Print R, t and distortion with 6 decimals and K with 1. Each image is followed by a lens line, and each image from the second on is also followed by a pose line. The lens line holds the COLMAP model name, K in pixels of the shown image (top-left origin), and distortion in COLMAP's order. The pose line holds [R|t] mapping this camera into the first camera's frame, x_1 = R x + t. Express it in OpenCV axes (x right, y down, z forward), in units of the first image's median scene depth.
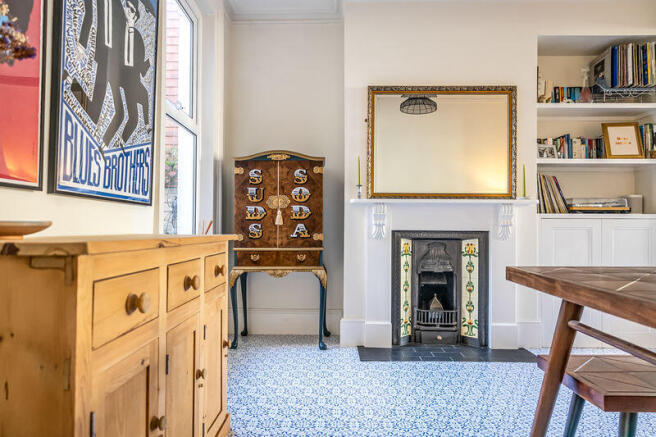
lens RADIAL K [[431.0, 0, 327.4], [0, 431.0, 217.4], [0, 0, 1]] dist [-0.002351, 0.003283]
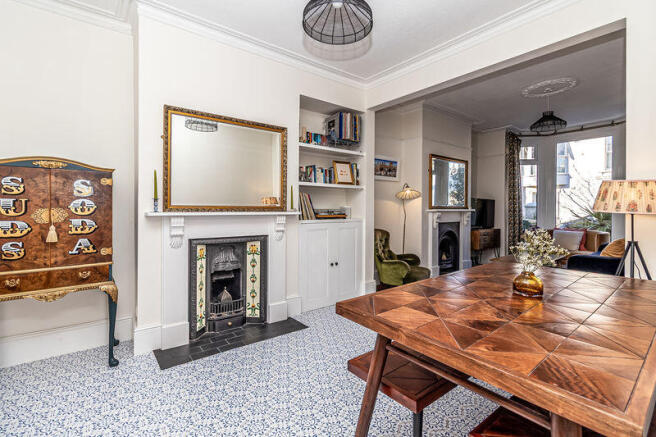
lens RADIAL K [[299.6, 0, 330.2], [0, 299.6, 210.5], [0, 0, 1]] dist [0.001608, -0.000642]
pose [[0.781596, -0.005612, 0.623760, -0.048033], [-0.012189, 0.999631, 0.024266, -0.067249], [-0.623666, -0.026569, 0.781239, 0.163097]]
